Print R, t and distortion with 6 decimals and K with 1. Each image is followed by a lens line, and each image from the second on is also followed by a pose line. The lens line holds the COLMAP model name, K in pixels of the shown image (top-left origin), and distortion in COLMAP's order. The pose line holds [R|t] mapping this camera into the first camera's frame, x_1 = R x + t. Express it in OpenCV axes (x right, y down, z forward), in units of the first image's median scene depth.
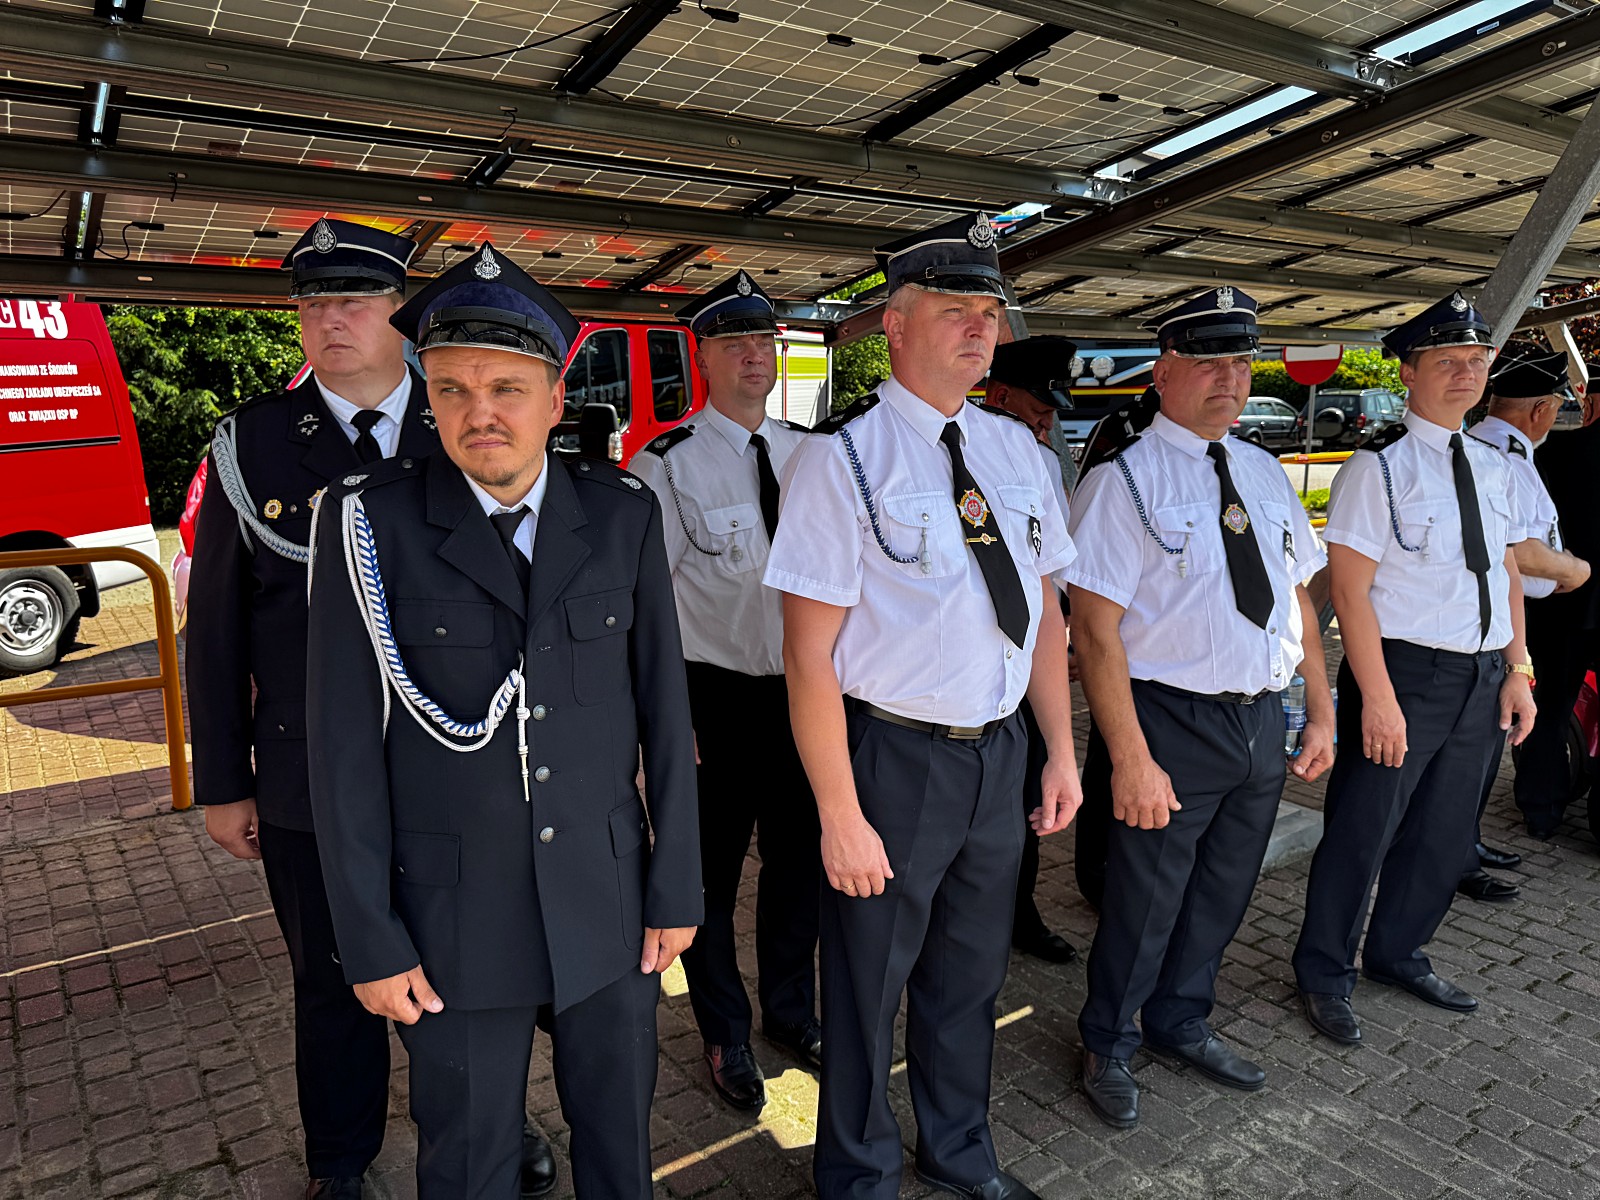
lens RADIAL K [[1164.6, 0, 802.0], [0, 1164.6, 628.9], [0, 0, 1]] dist [0.001373, -0.003134]
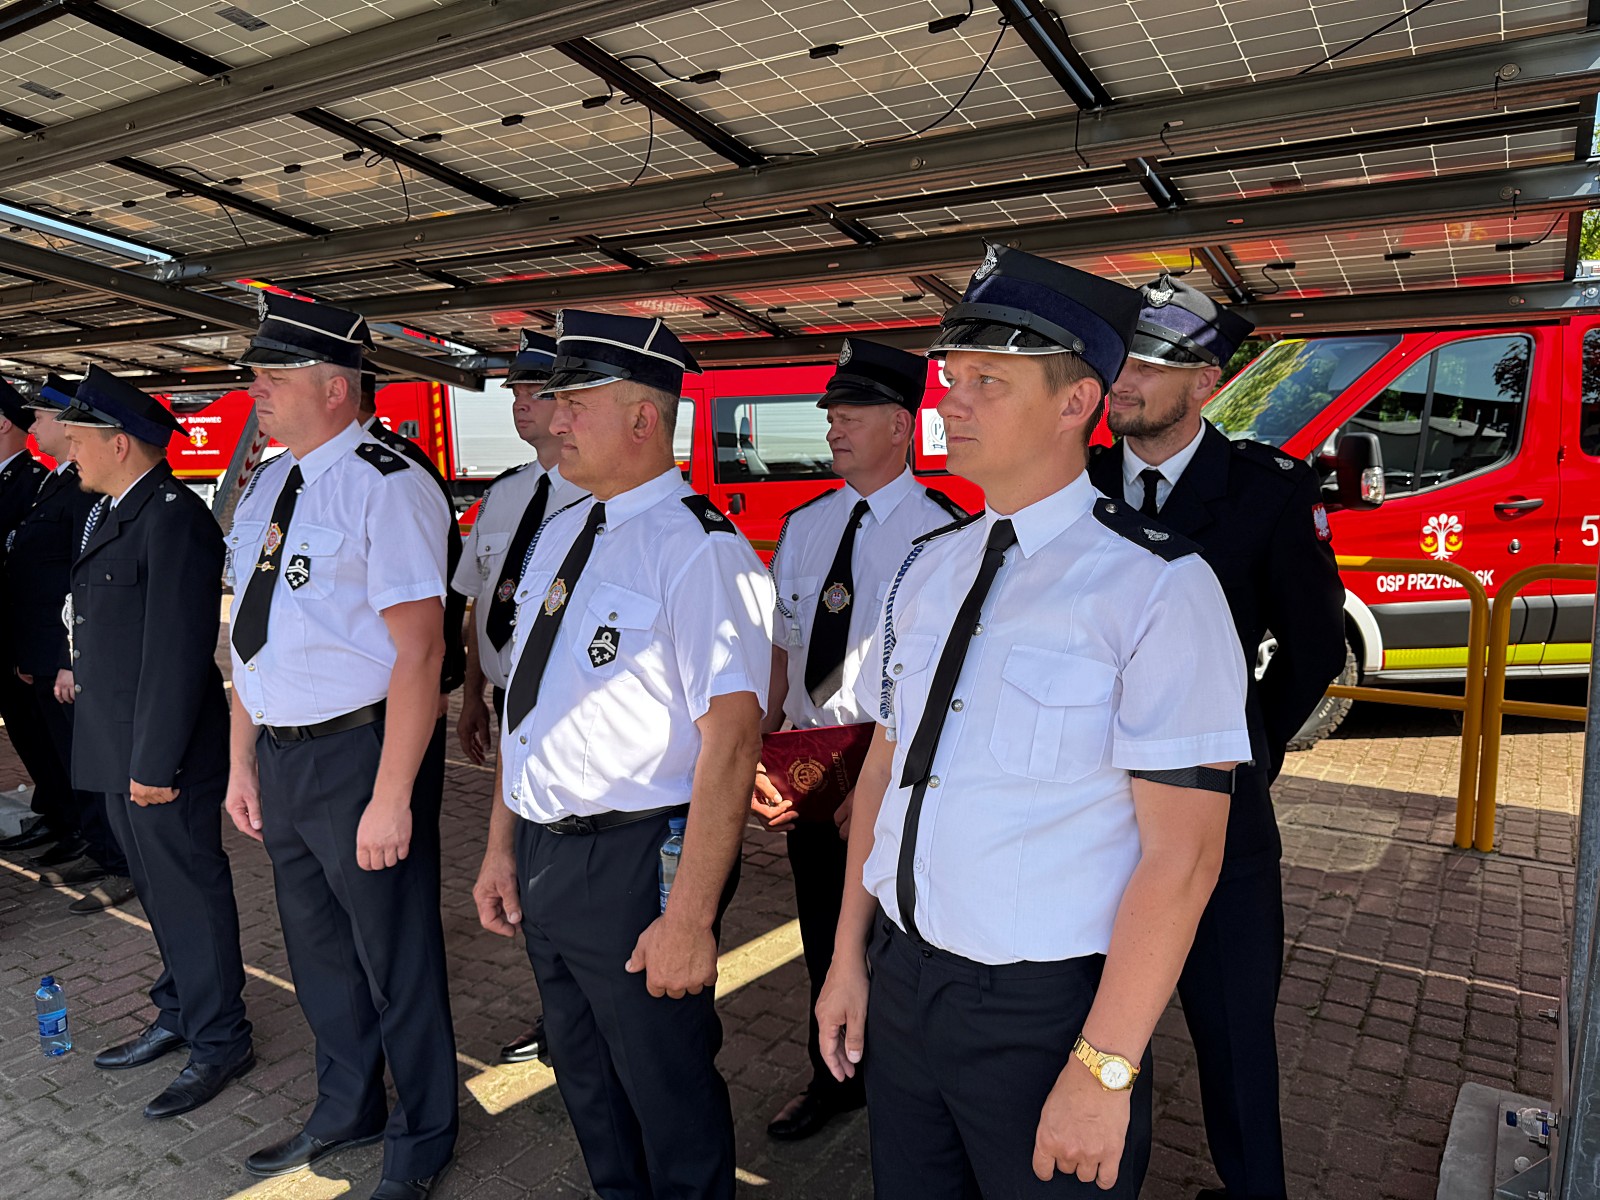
lens RADIAL K [[1415.9, 0, 1154.8], [0, 1415.9, 669.2], [0, 0, 1]] dist [0.002969, -0.001014]
pose [[0.363566, 0.152573, -0.918989, 0.200256], [-0.168464, 0.981000, 0.096221, -0.029156], [0.916209, 0.119834, 0.382362, 0.141717]]
